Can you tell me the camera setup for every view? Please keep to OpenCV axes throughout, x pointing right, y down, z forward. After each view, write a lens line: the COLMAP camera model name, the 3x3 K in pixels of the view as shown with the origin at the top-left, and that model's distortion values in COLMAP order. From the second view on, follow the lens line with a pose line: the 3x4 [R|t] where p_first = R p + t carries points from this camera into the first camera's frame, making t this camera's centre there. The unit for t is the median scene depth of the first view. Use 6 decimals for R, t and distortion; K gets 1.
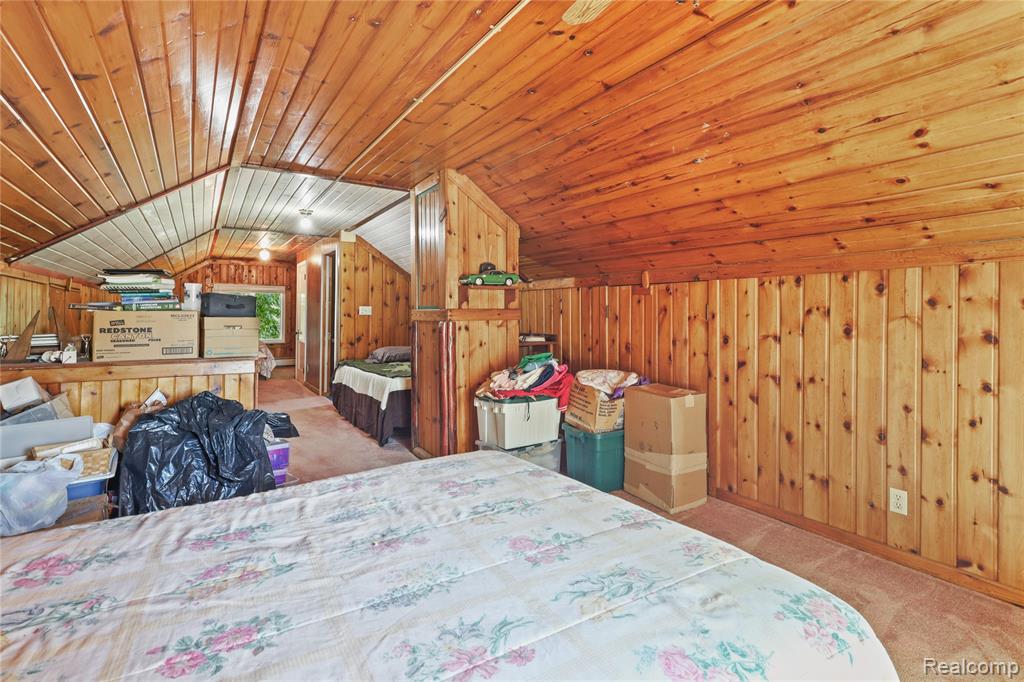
lens RADIAL K [[469.0, 0, 510.6], [0, 469.0, 332.0], [0, 0, 1]] dist [0.007276, -0.004081]
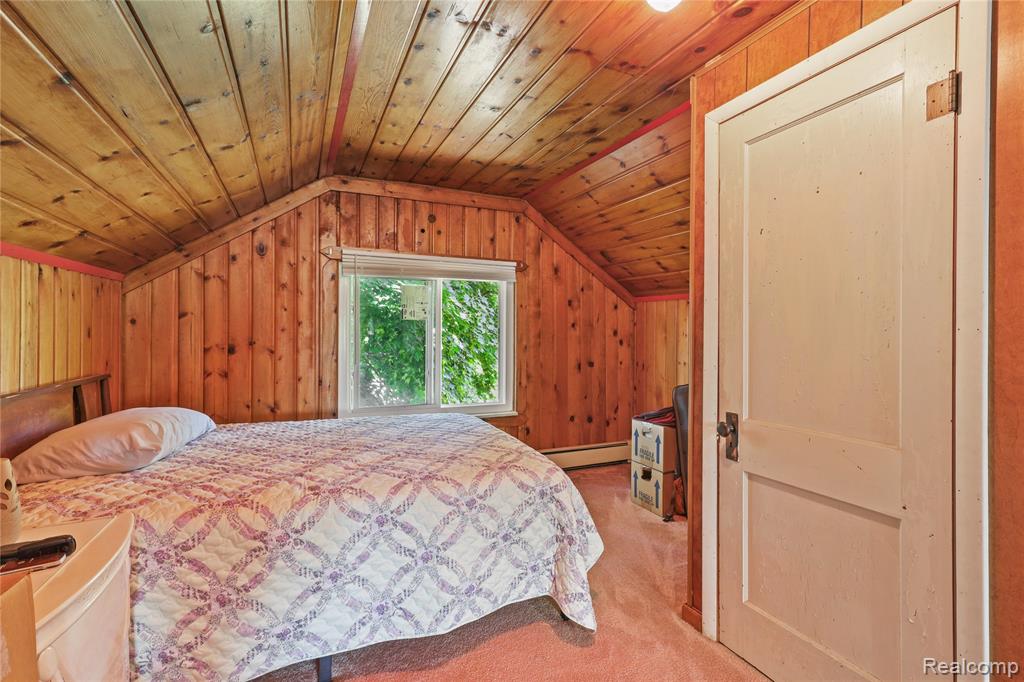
lens RADIAL K [[469.0, 0, 511.7], [0, 469.0, 337.1], [0, 0, 1]] dist [0.007276, -0.004081]
pose [[0.992844, 0.008604, -0.119106, -0.456719], [-0.009455, 0.999934, -0.006576, -0.037288], [0.119041, 0.007655, 0.992860, 0.660664]]
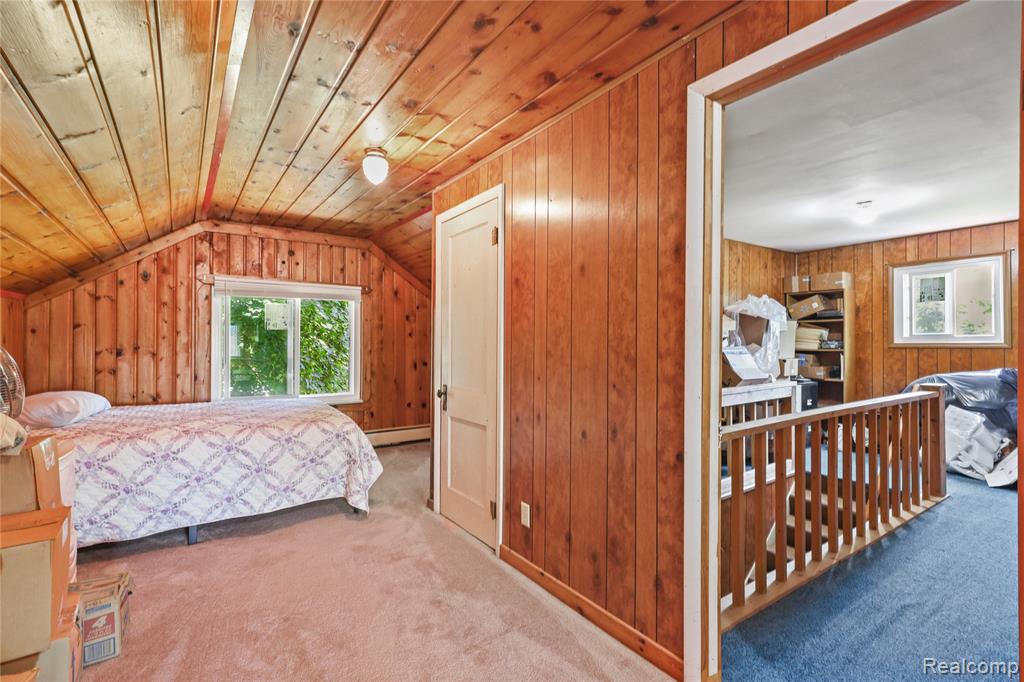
lens RADIAL K [[469.0, 0, 516.1], [0, 469.0, 342.1], [0, 0, 1]] dist [0.007276, -0.004081]
pose [[0.997131, 0.008302, 0.075238, -0.369683], [-0.007391, 0.999896, -0.012383, -0.036140], [-0.075333, 0.011791, 0.997089, 0.521204]]
